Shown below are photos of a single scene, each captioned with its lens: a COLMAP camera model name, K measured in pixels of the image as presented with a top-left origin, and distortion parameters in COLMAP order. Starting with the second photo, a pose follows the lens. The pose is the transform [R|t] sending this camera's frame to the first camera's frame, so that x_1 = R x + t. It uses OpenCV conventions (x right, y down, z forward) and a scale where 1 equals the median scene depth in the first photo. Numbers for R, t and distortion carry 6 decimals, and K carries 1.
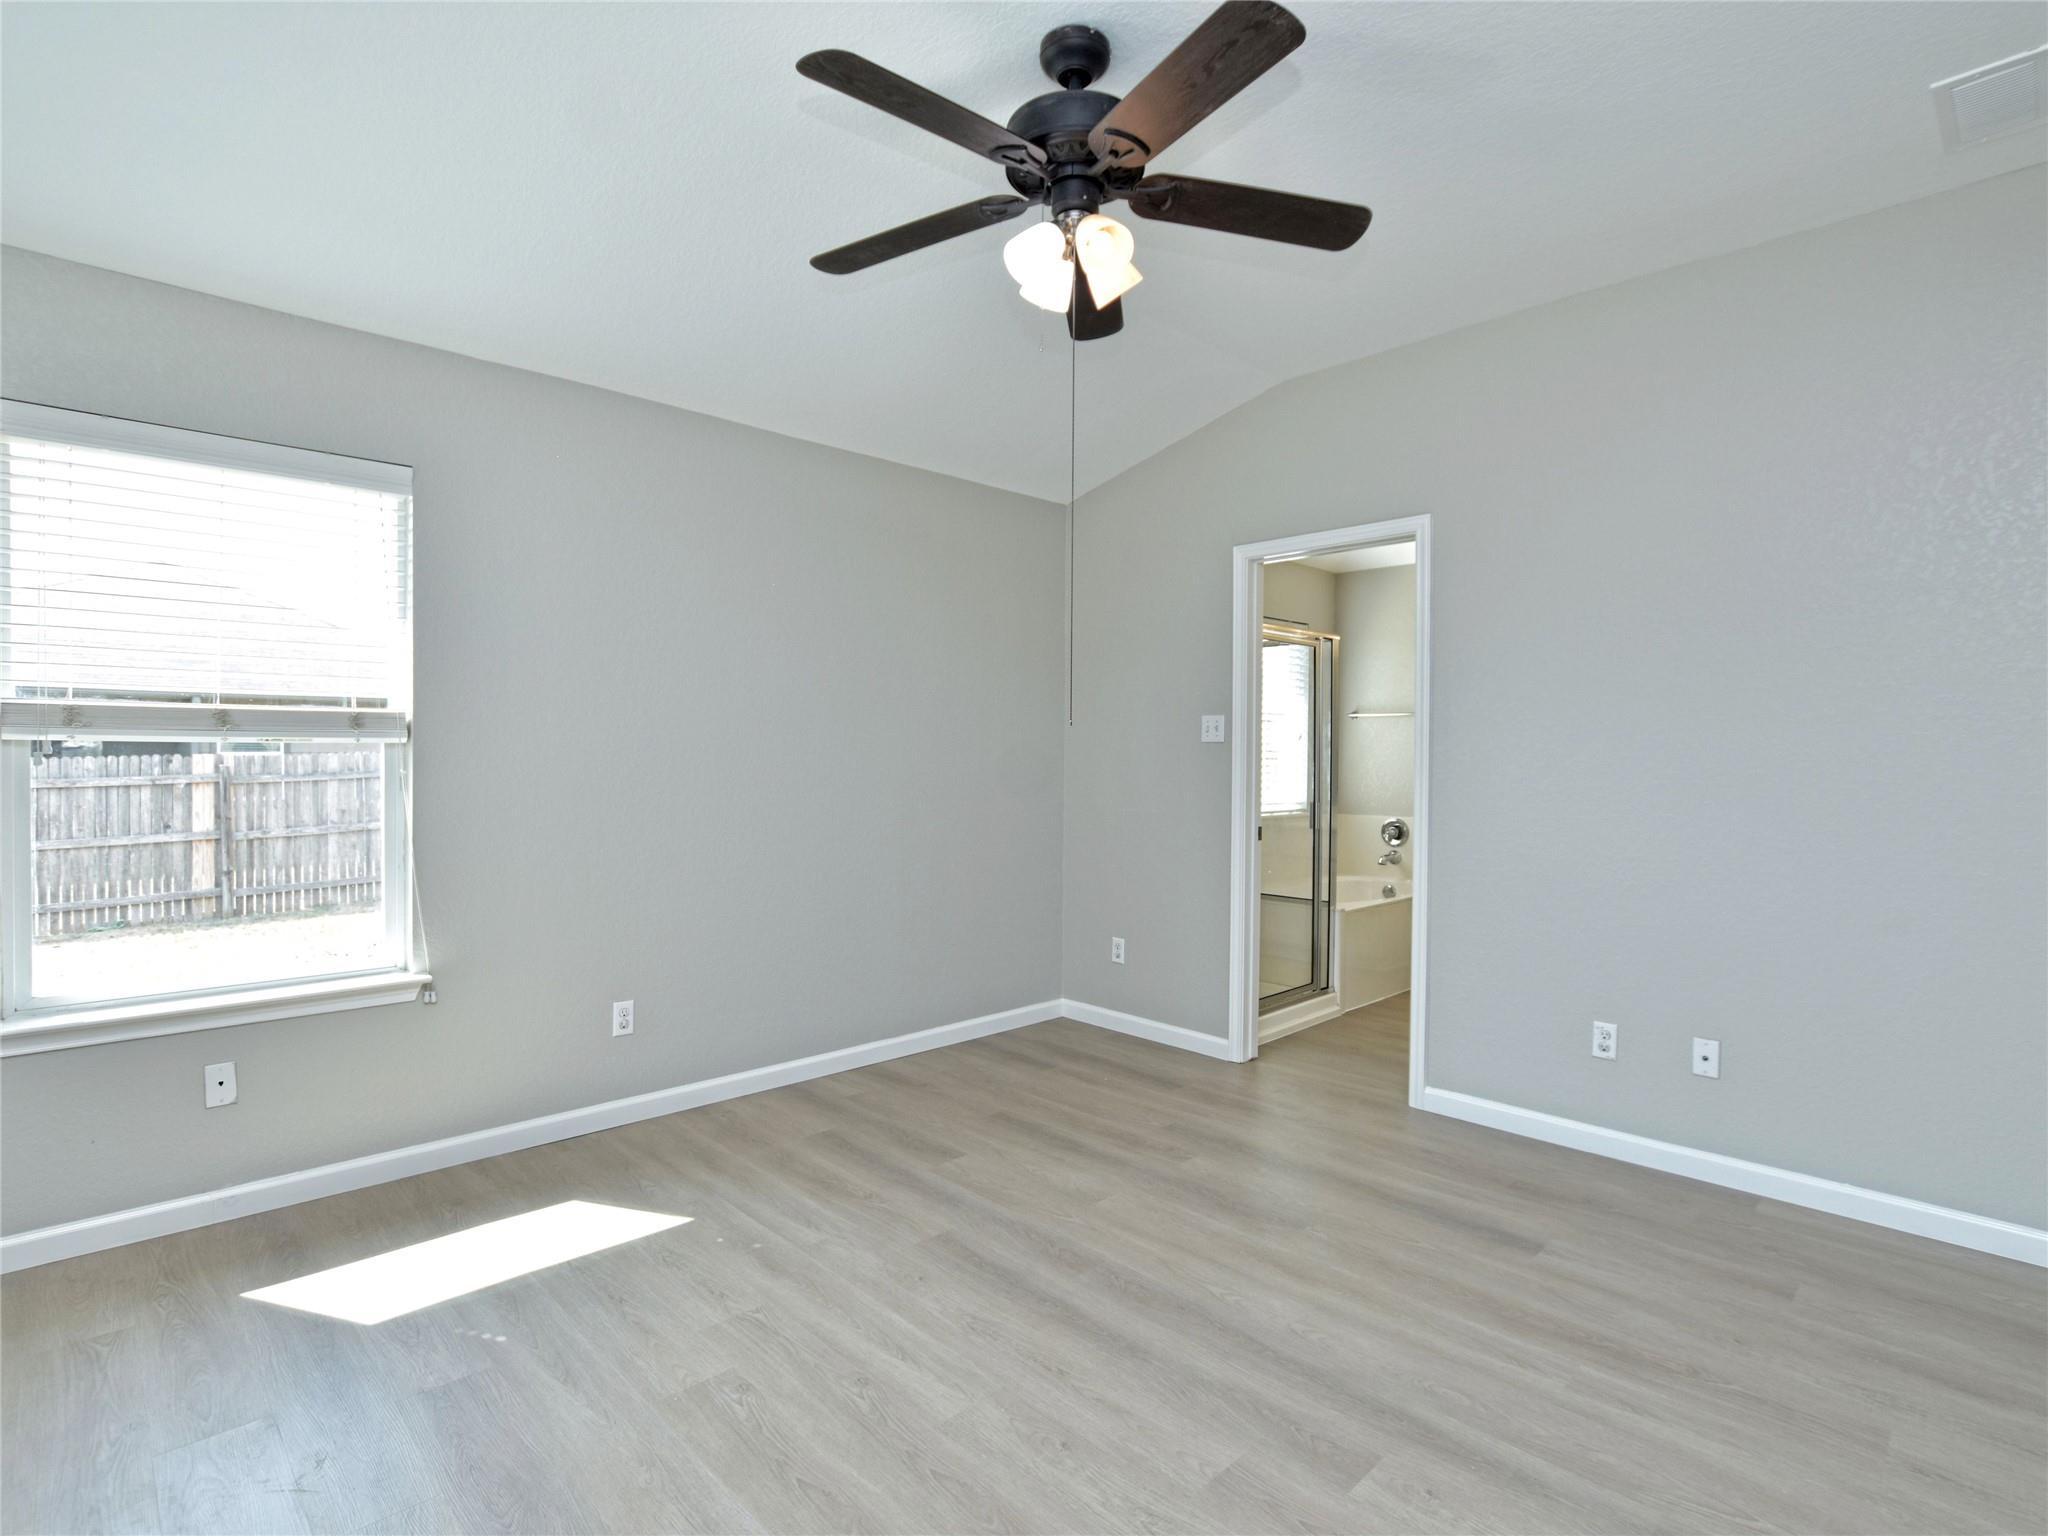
lens RADIAL K [[1014.9, 0, 1026.8], [0, 1014.9, 775.2], [0, 0, 1]] dist [-0.039080, 0.005455]
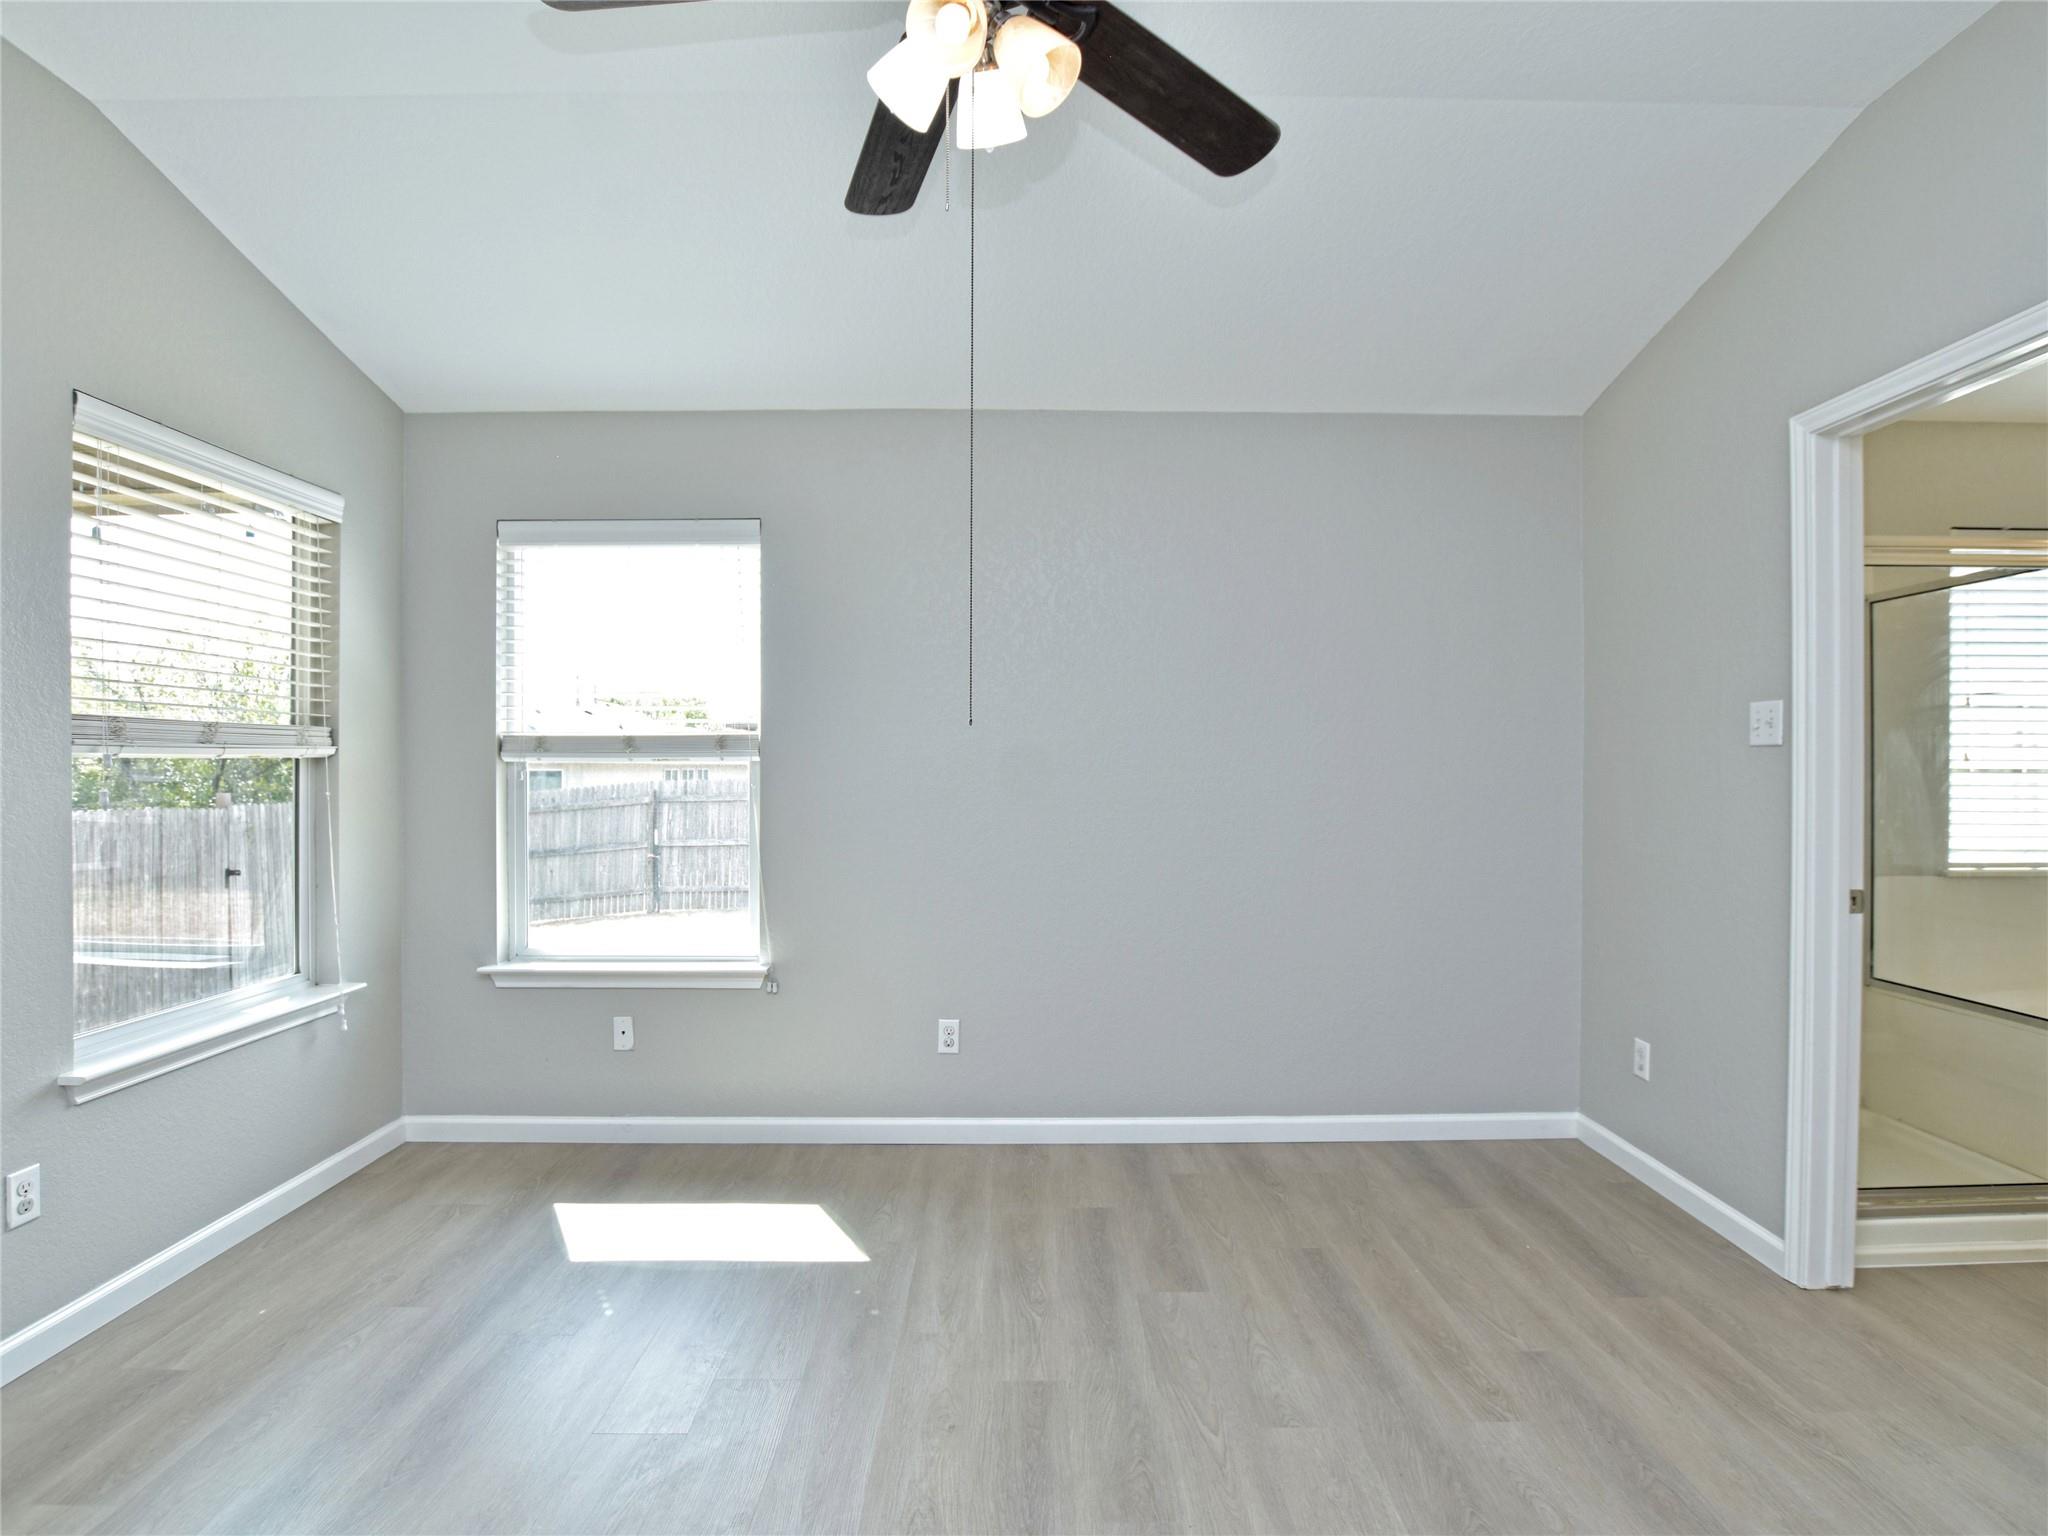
lens RADIAL K [[1014.9, 0, 1026.8], [0, 1014.9, 775.2], [0, 0, 1]] dist [-0.039080, 0.005455]
pose [[0.722981, -0.001406, -0.690867, 0.367572], [-0.009108, 0.999892, -0.011566, -0.005048], [0.690808, 0.014655, 0.722890, 0.350334]]
